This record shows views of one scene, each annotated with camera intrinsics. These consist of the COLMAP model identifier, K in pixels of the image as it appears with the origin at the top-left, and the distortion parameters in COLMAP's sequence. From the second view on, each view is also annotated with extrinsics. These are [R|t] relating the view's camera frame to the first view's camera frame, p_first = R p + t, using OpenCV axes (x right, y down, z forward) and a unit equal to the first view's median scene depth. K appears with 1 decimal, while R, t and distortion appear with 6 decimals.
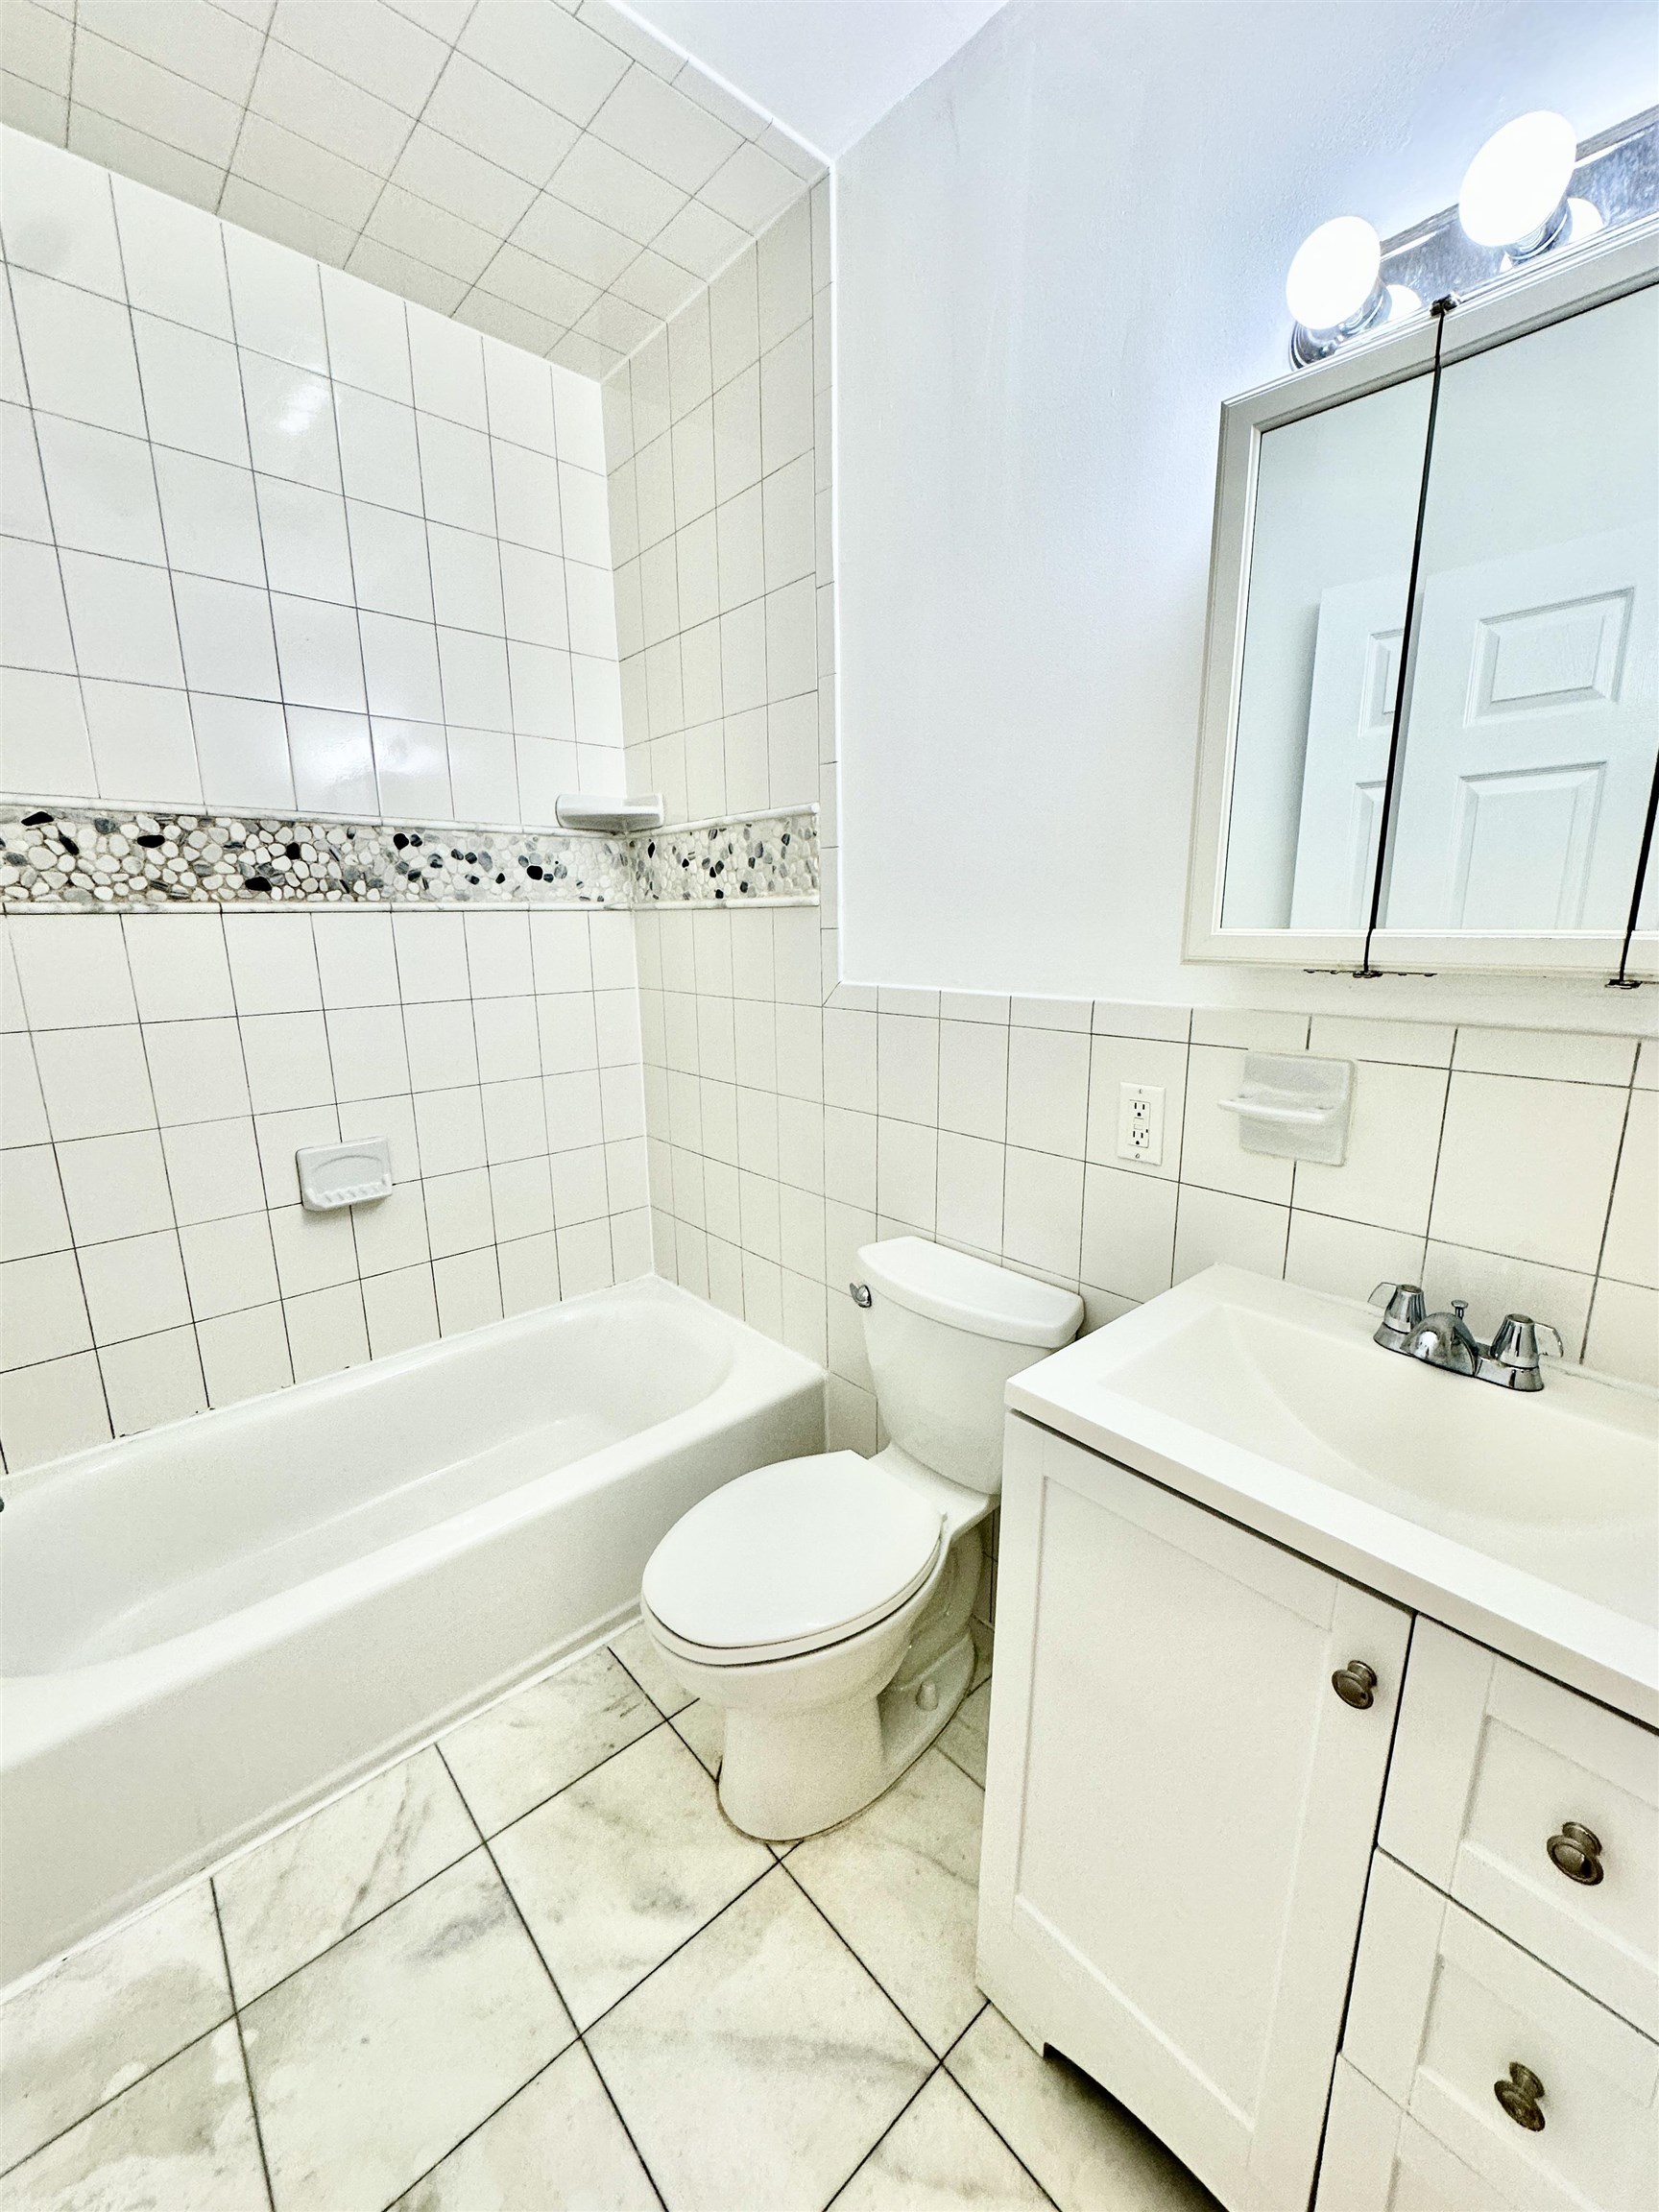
lens RADIAL K [[879.1, 0, 837.2], [0, 879.1, 1103.4], [0, 0, 1]] dist [-0.002190, 0.000449]
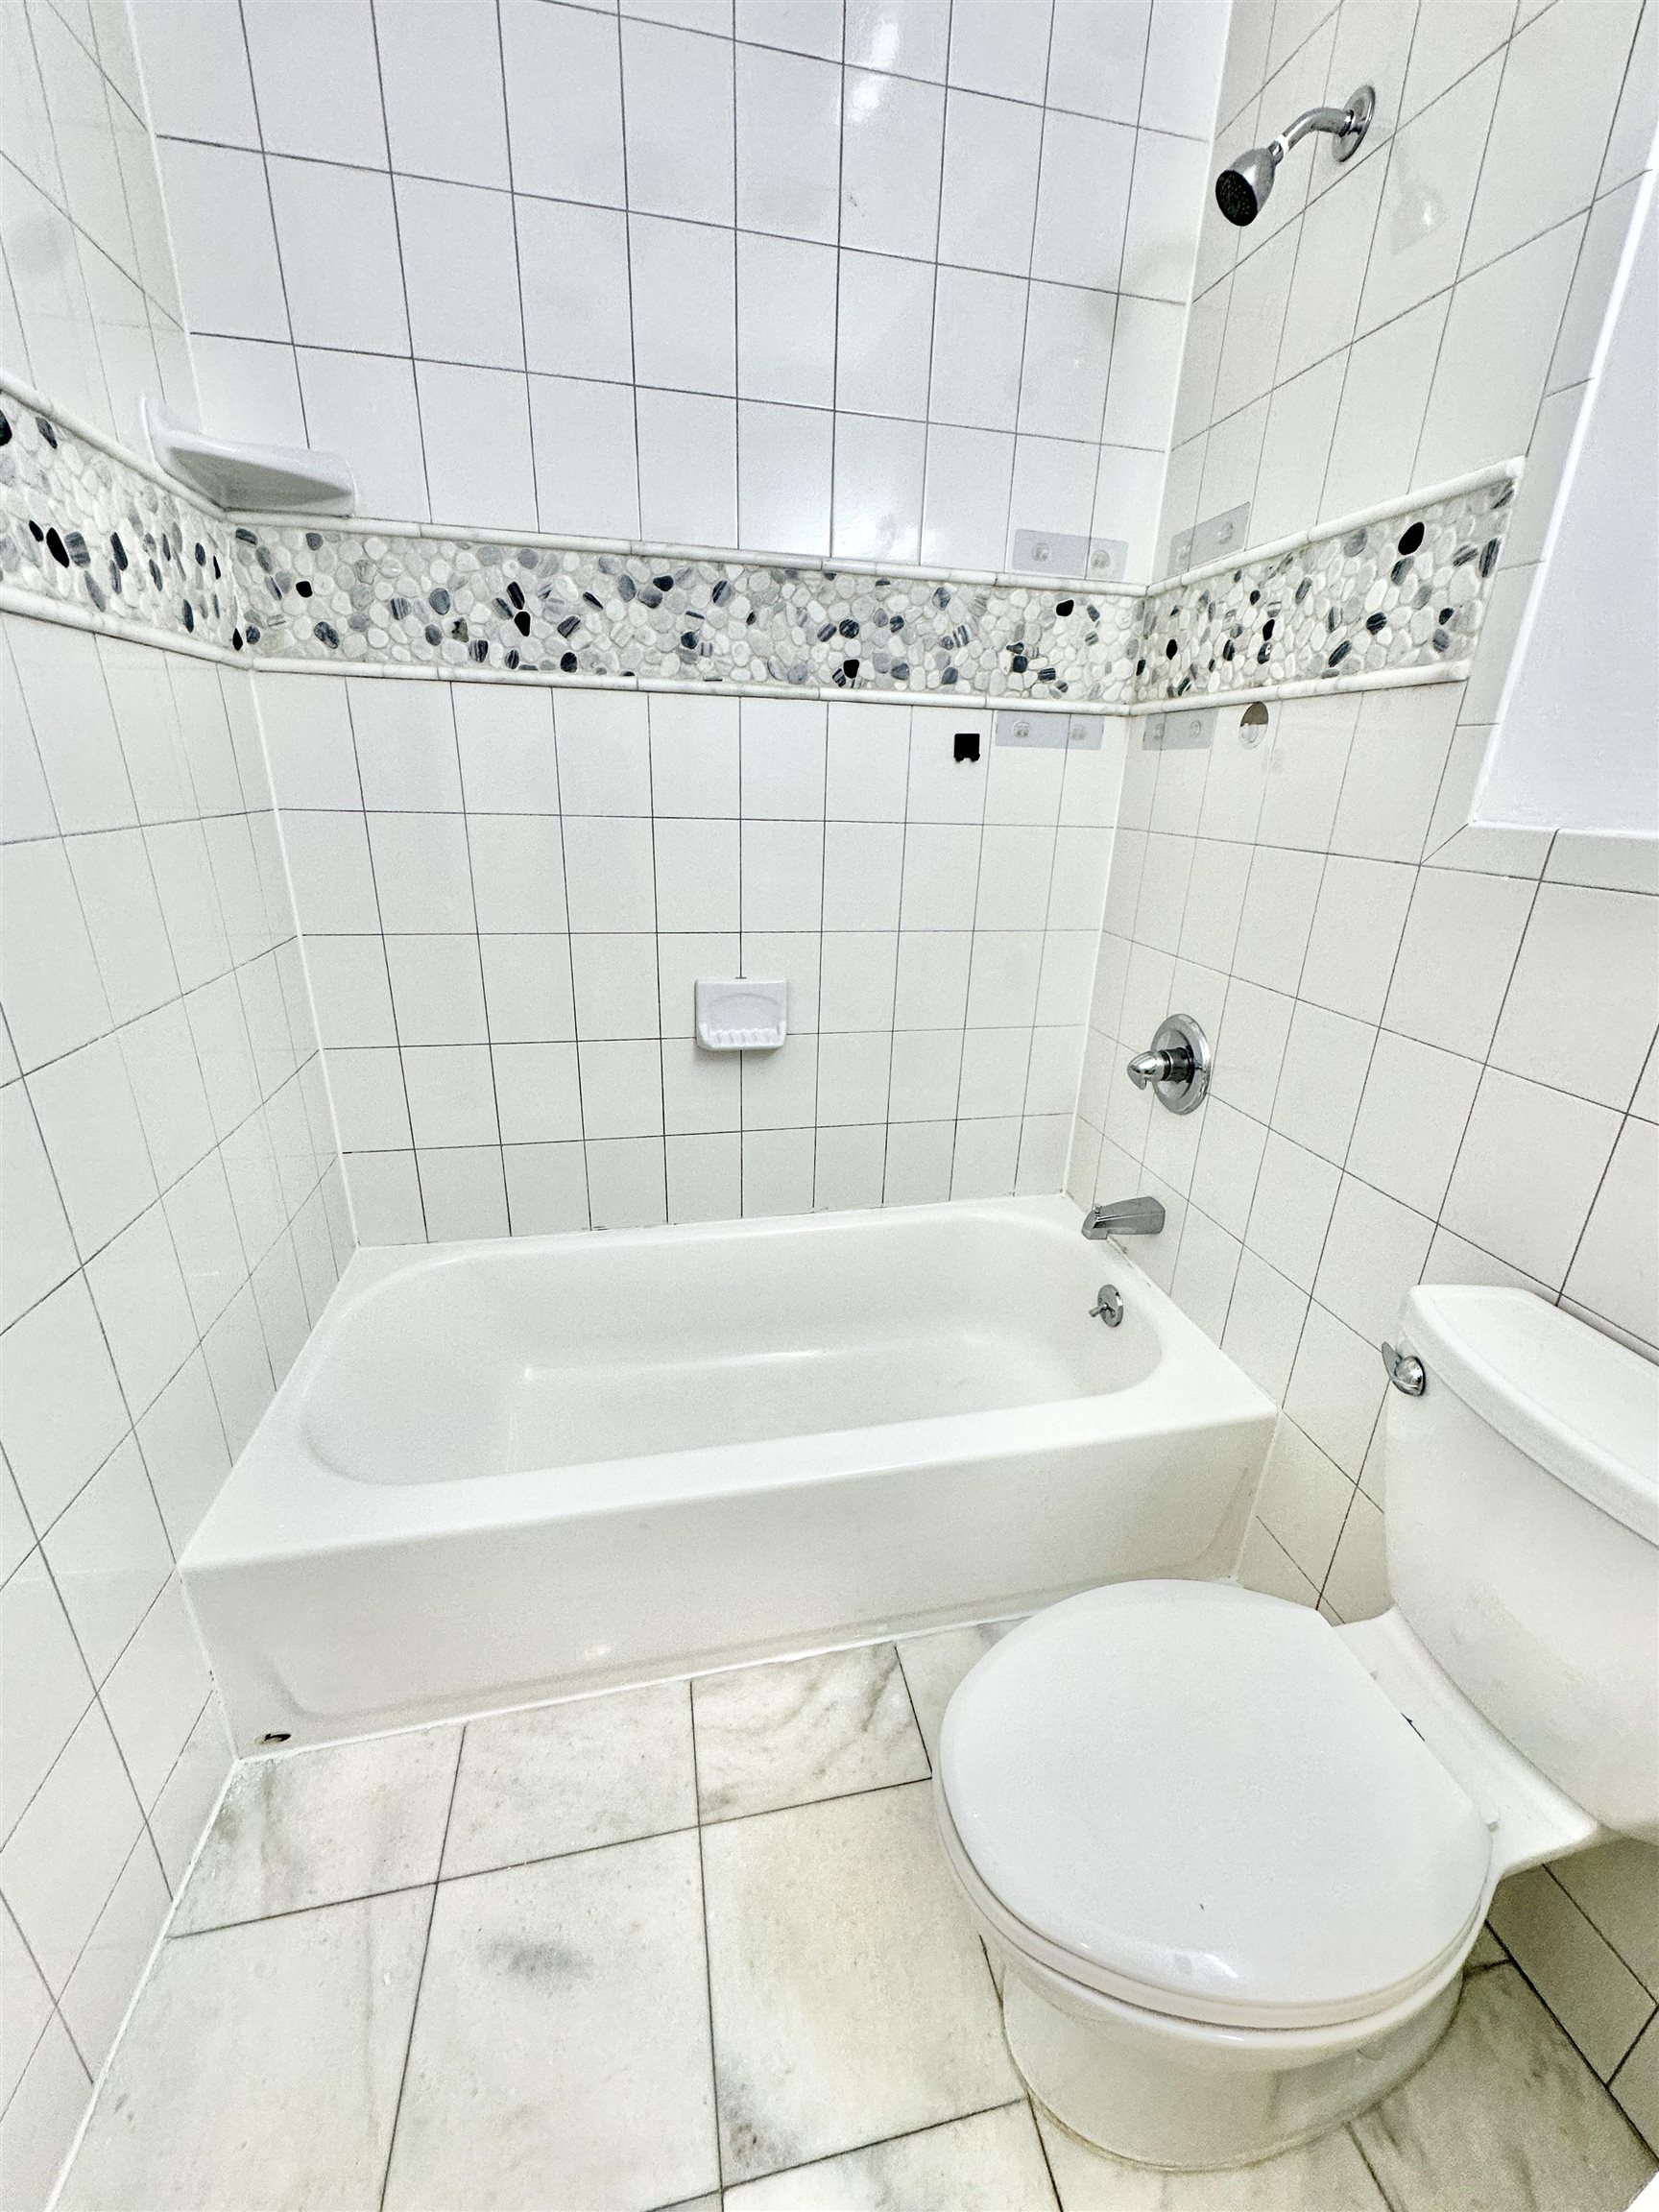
lens RADIAL K [[879.1, 0, 837.2], [0, 879.1, 1103.4], [0, 0, 1]] dist [-0.002190, 0.000449]
pose [[0.865381, 0.206963, -0.456379, -0.054215], [-0.145619, 0.975287, 0.166162, 0.006672], [0.479490, -0.077336, 0.874133, 0.271759]]
